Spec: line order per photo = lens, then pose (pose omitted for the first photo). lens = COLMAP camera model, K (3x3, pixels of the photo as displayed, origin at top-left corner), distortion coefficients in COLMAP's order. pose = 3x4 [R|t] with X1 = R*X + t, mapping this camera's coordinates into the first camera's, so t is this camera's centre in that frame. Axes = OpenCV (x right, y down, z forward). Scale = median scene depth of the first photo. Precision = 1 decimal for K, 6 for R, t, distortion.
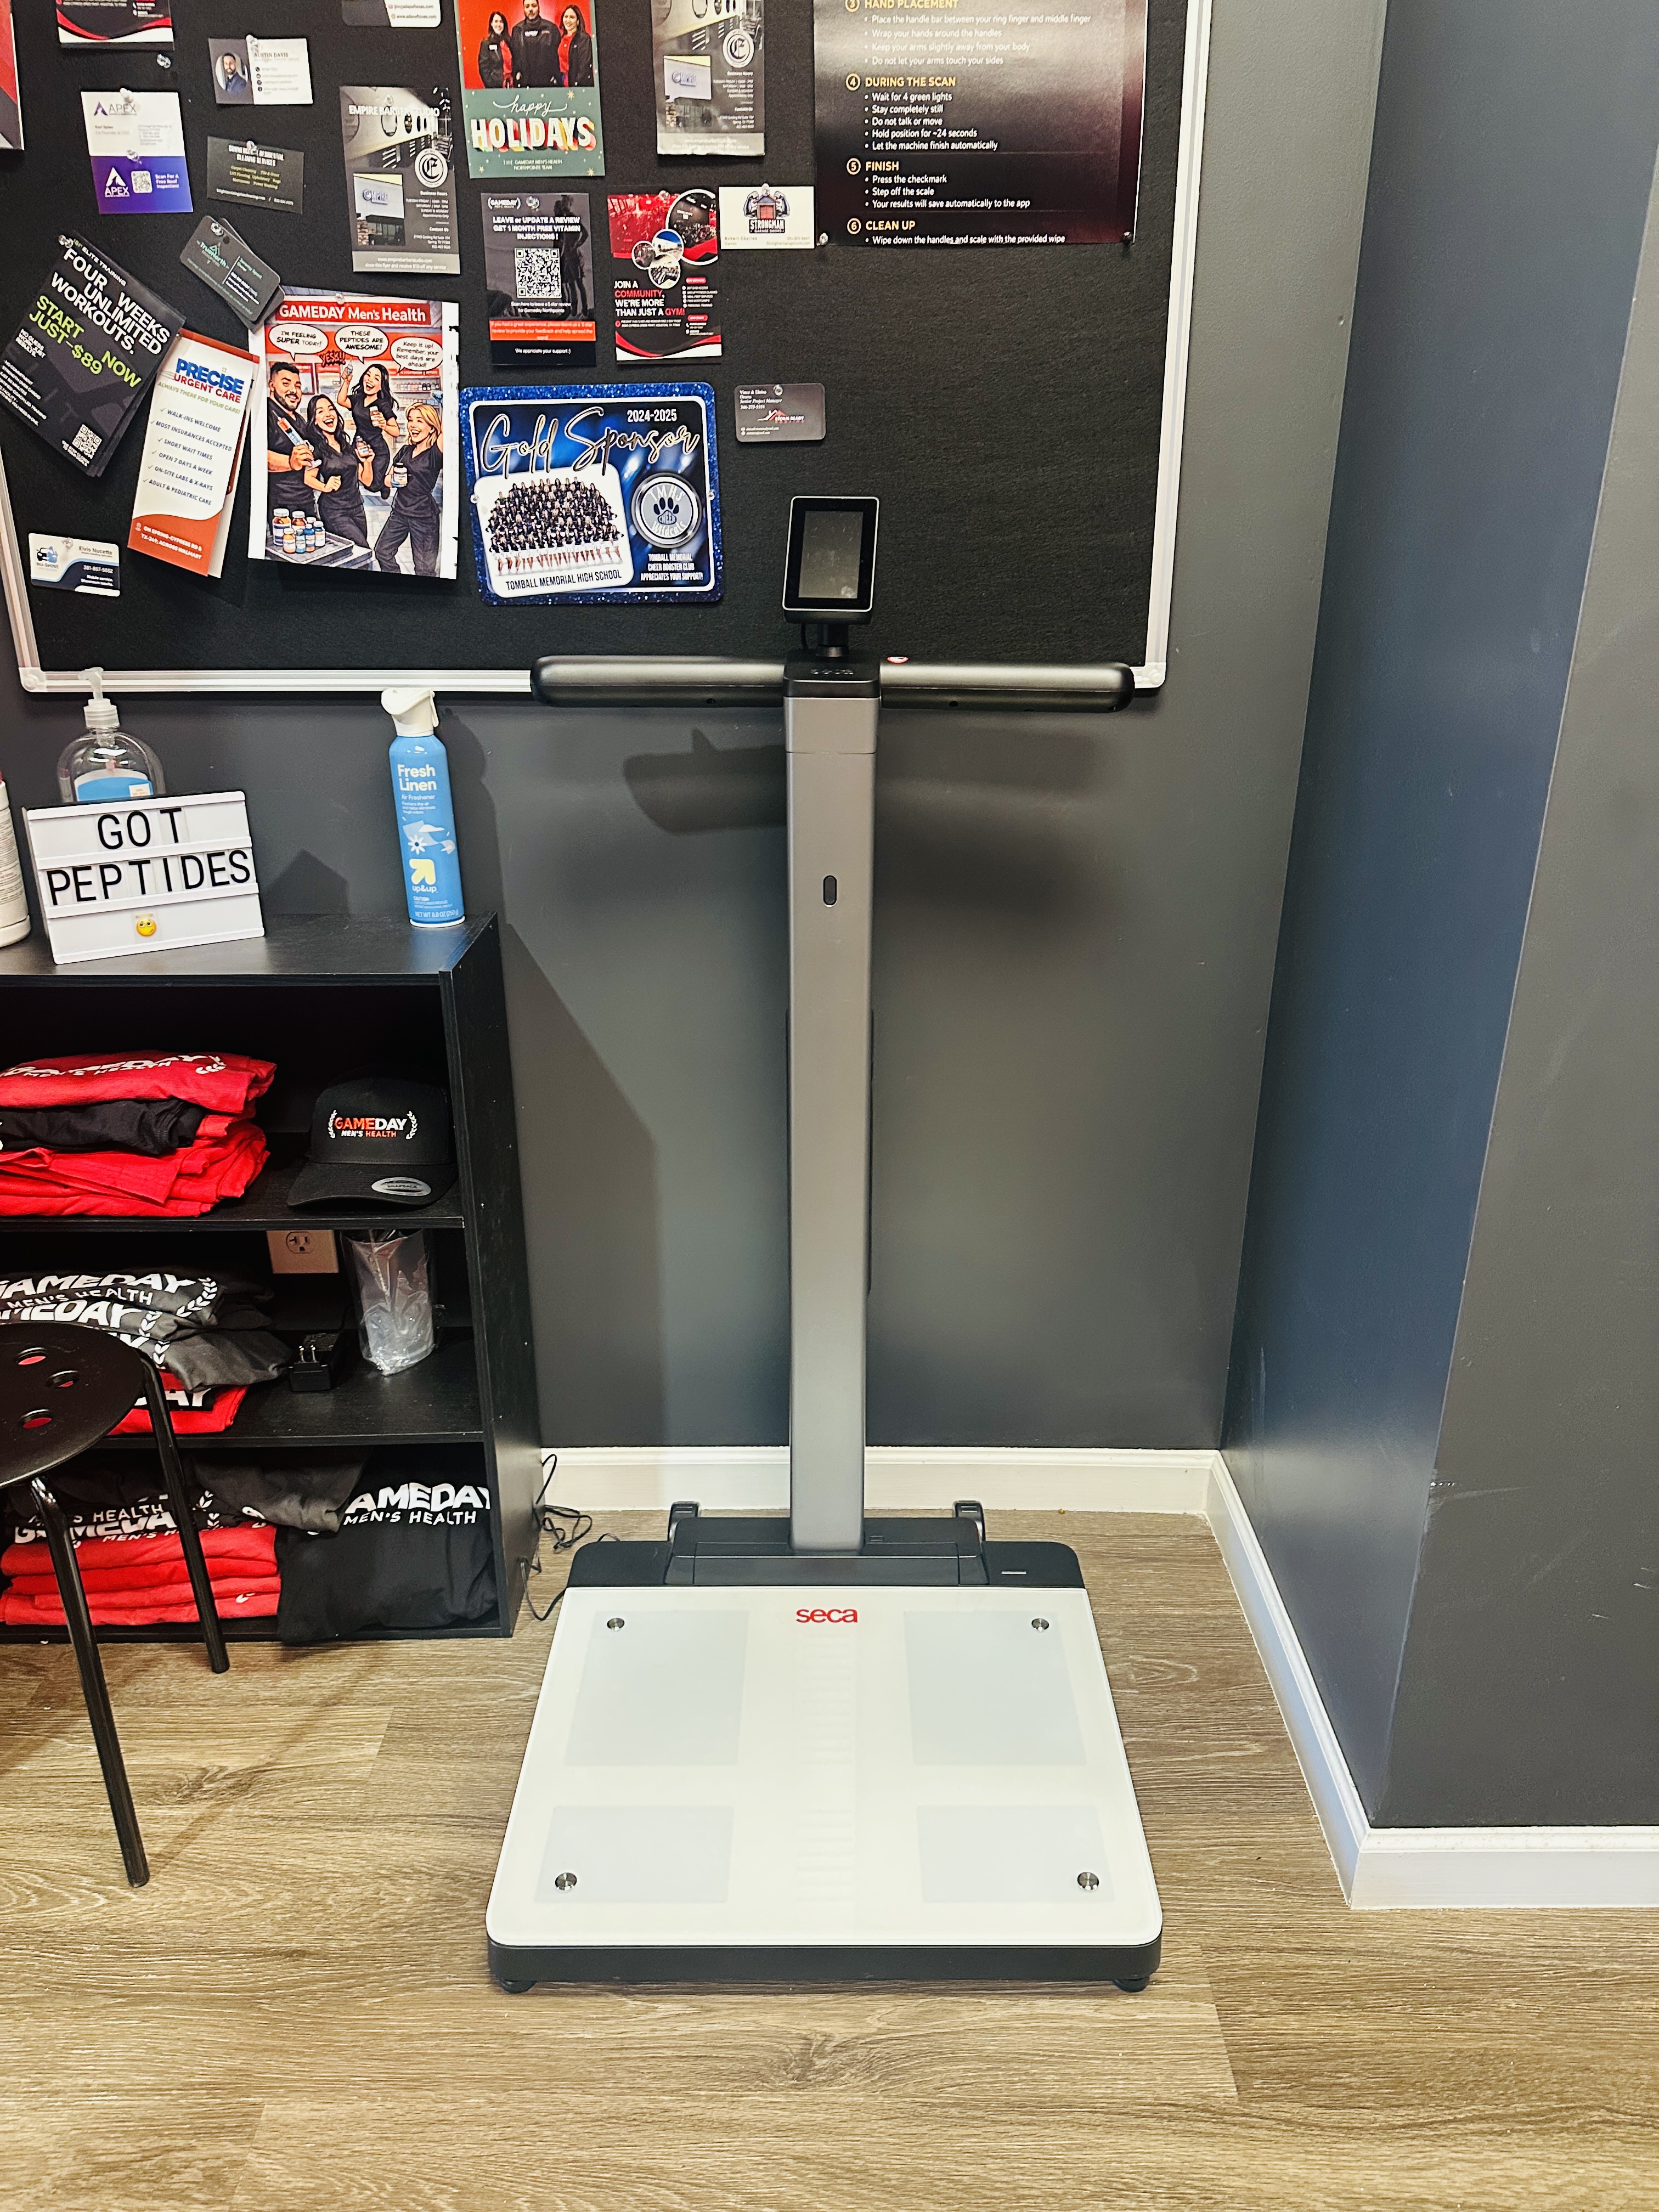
lens RADIAL K [[1553.0, 0, 829.5], [0, 1553.0, 1106.0], [0, 0, 1]] dist [0.006231, -0.011341]
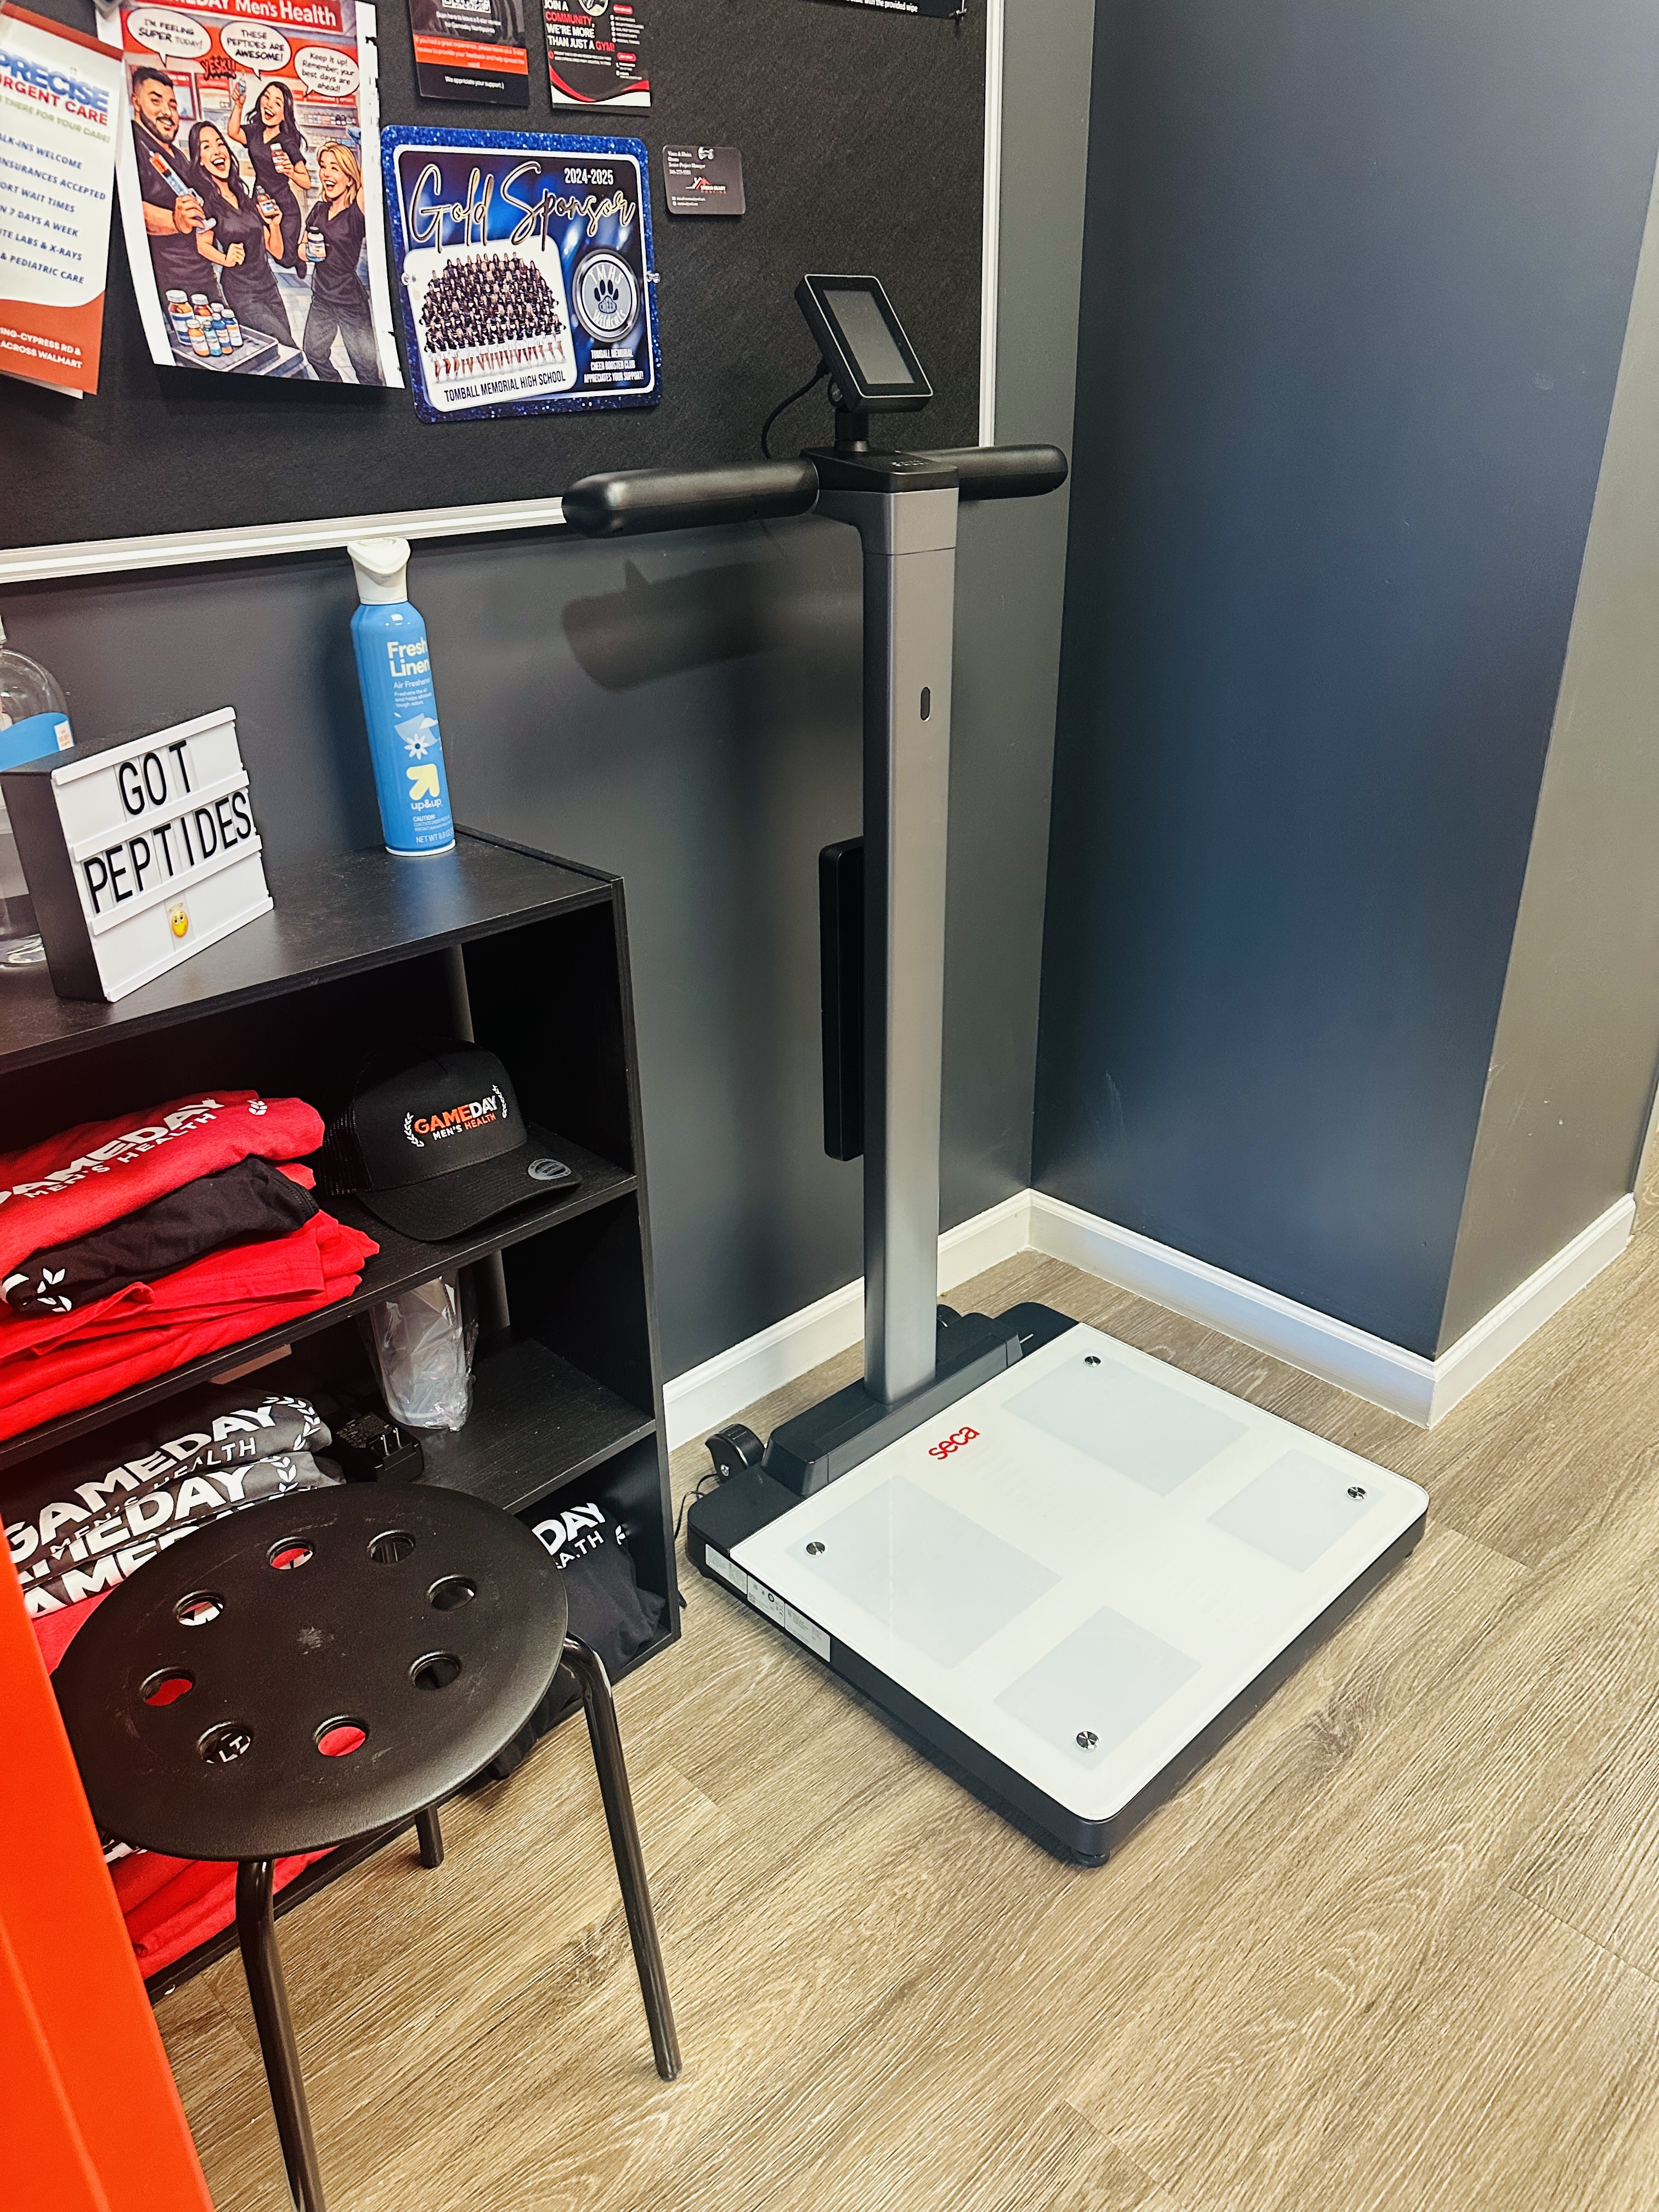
lens RADIAL K [[1566.9, 0, 829.5], [0, 1566.9, 1106.0], [0, 0, 1]] dist [-0.003570, -0.003012]
pose [[0.723631, -0.313842, 0.614704, -0.683604], [0.269333, 0.948427, 0.167168, -0.077219], [-0.635467, 0.044592, 0.770839, 0.292817]]
